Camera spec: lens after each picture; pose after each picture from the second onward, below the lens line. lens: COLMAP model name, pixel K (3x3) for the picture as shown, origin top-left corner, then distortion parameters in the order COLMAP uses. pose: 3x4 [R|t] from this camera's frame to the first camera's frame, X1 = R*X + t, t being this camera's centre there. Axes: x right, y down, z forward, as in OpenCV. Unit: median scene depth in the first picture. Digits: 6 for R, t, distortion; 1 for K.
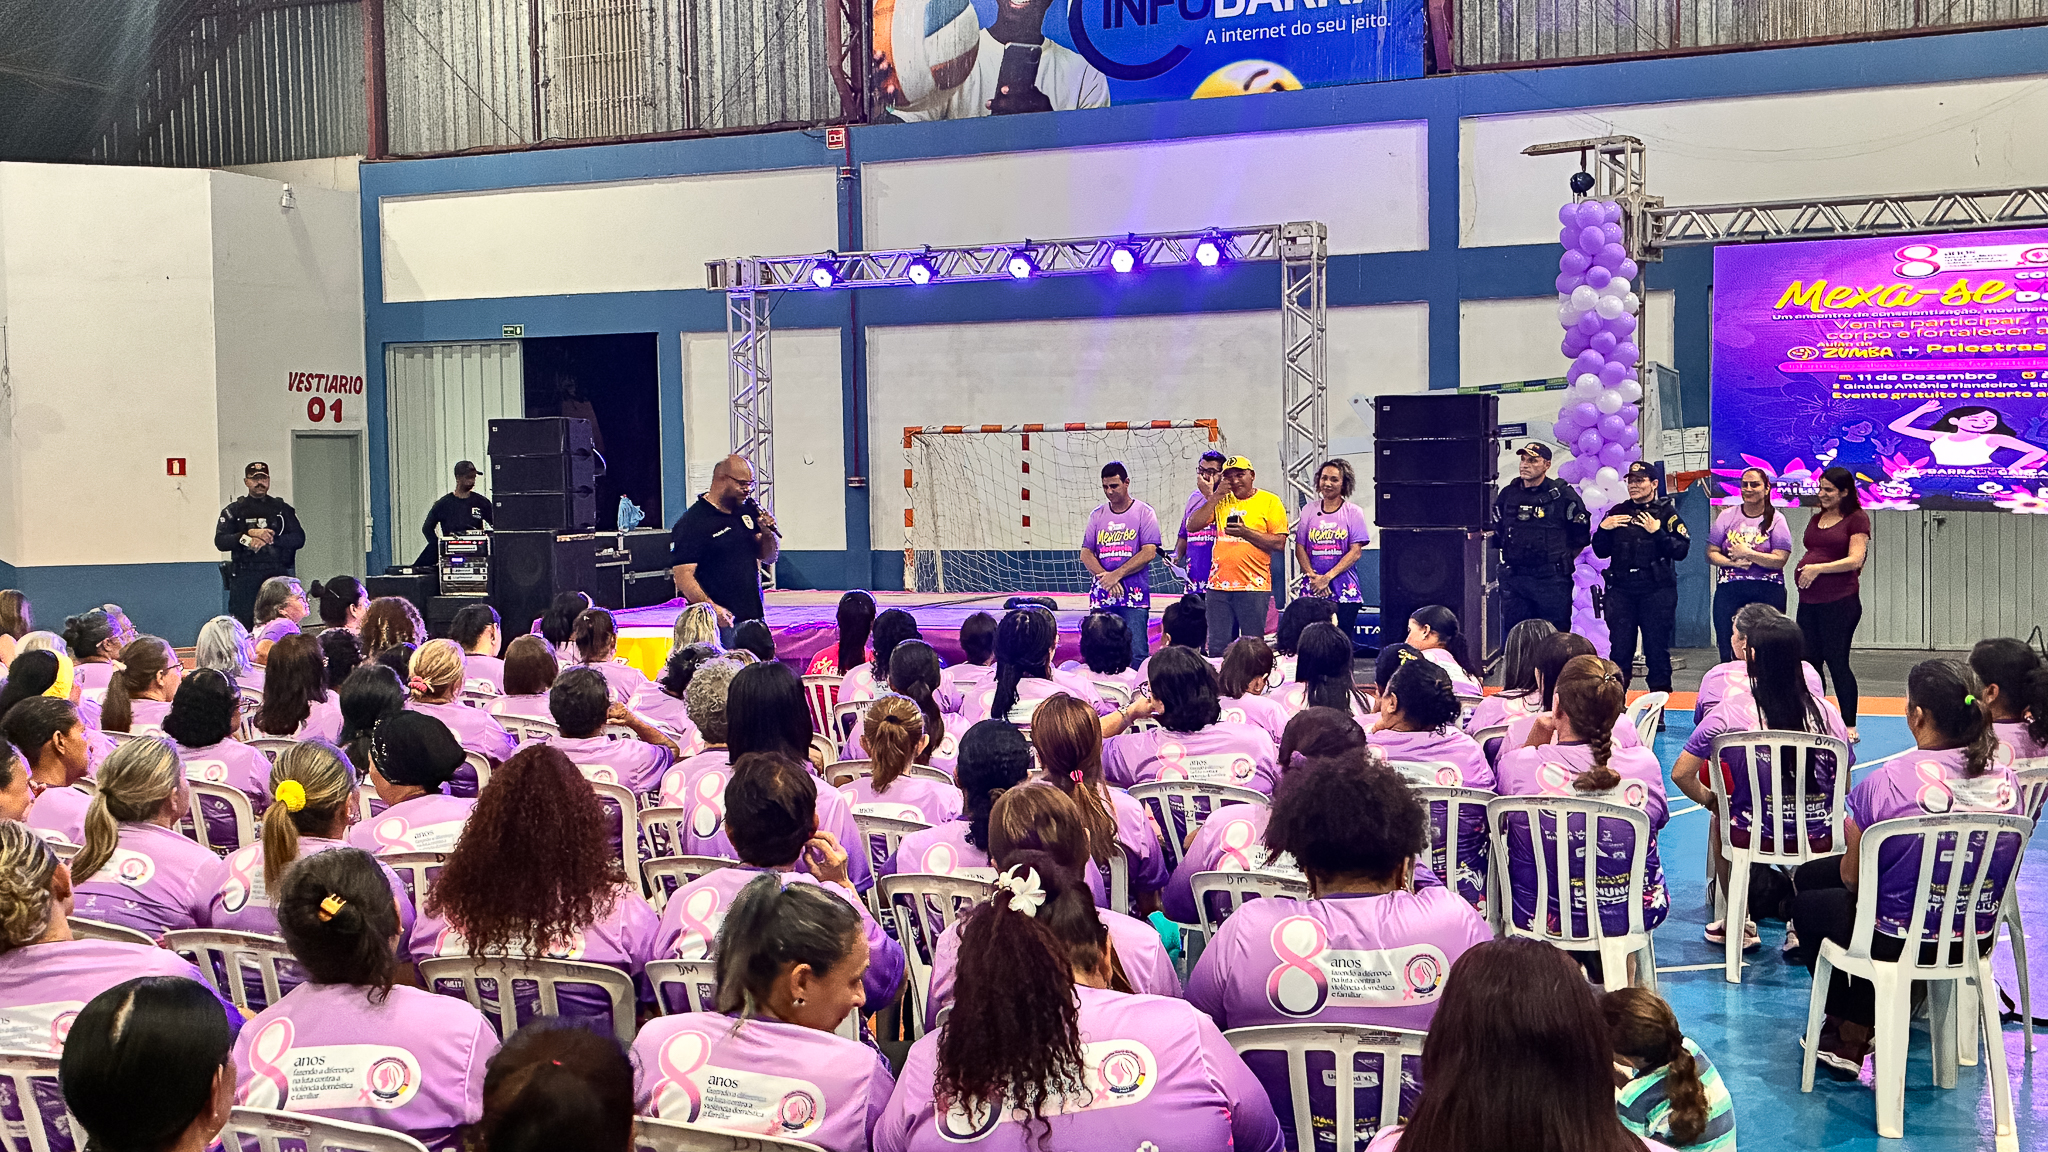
lens RADIAL K [[2179.0, 0, 1033.2], [0, 2179.0, 577.5], [0, 0, 1]] dist [0.140526, -0.426100]
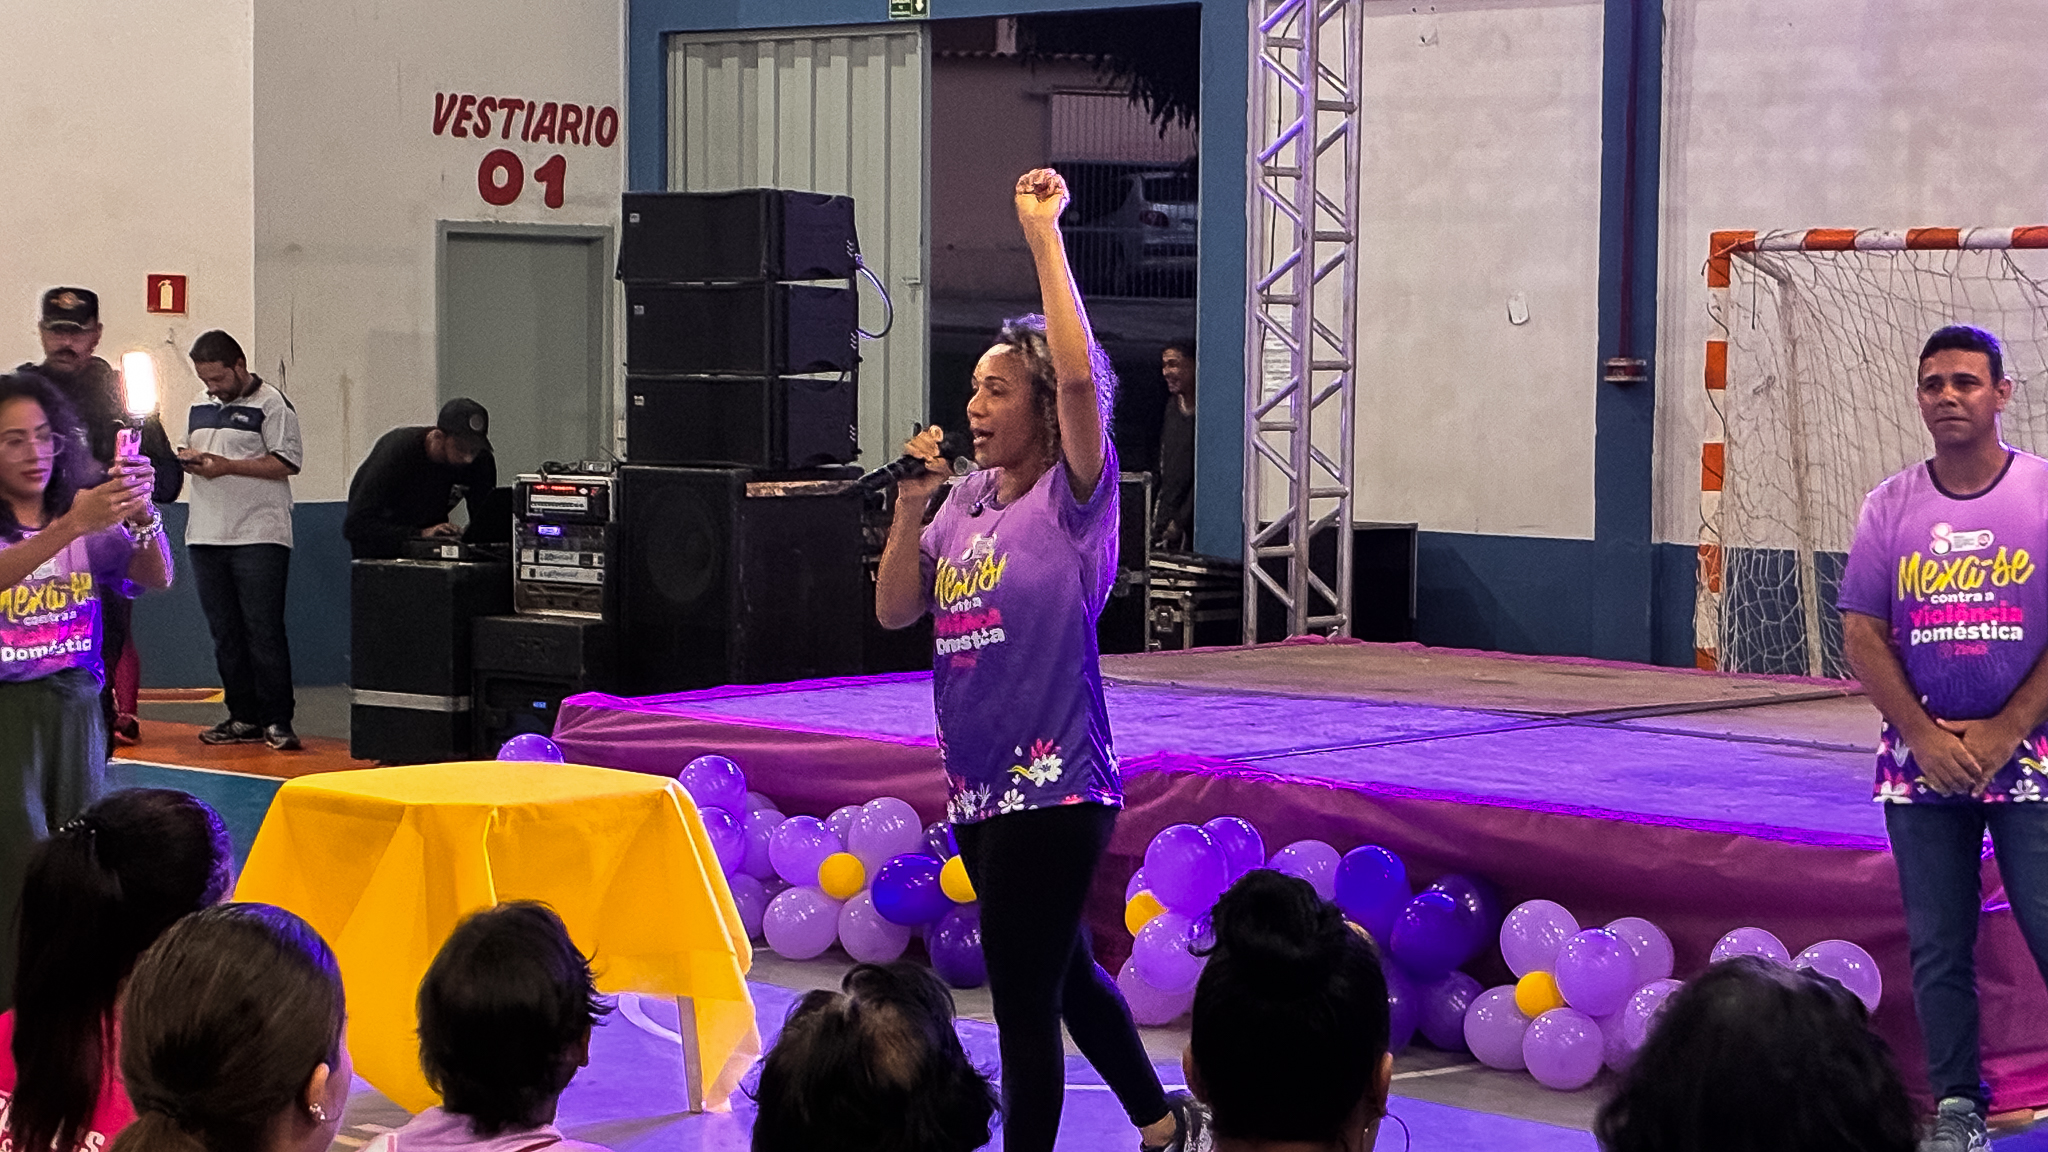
lens RADIAL K [[4109.2, 0, 1024.8], [0, 4109.2, 577.4], [0, 0, 1]] dist [0.307896, -2.191544]
pose [[0.937682, 0.046834, -0.344323, 0.079586], [-0.043942, 0.998903, 0.016203, -0.013779], [0.344704, -0.000063, 0.938711, 0.258477]]
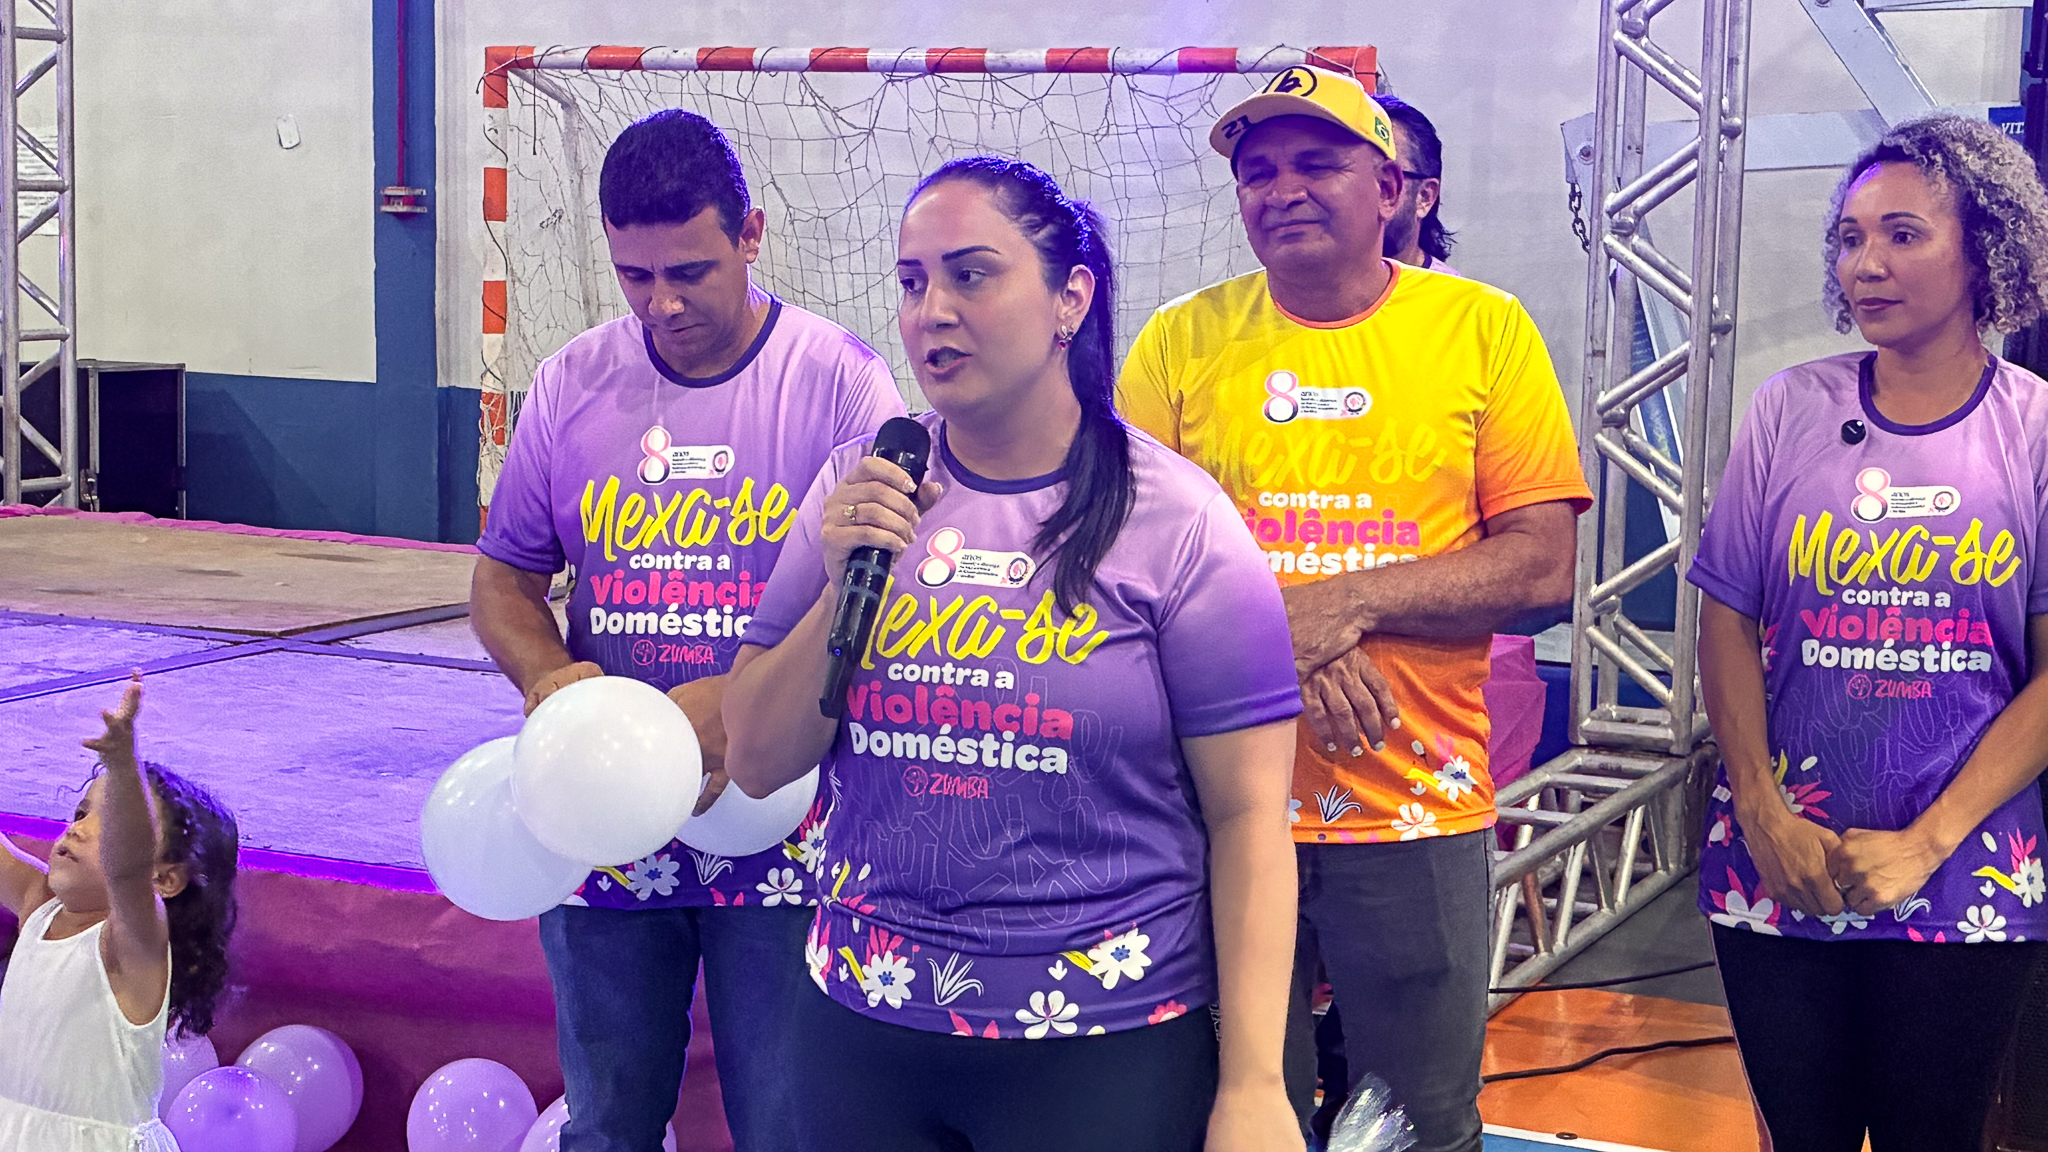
lens RADIAL K [[3073.1, 0, 1025.9], [0, 3073.1, 574.5], [0, 0, 1]] dist [0.336901, -1.890472]
pose [[0.998399, 0.044872, -0.034451, 0.046716], [-0.042488, 0.996843, 0.067077, -0.020775], [0.037352, -0.065506, 0.997153, 0.481524]]
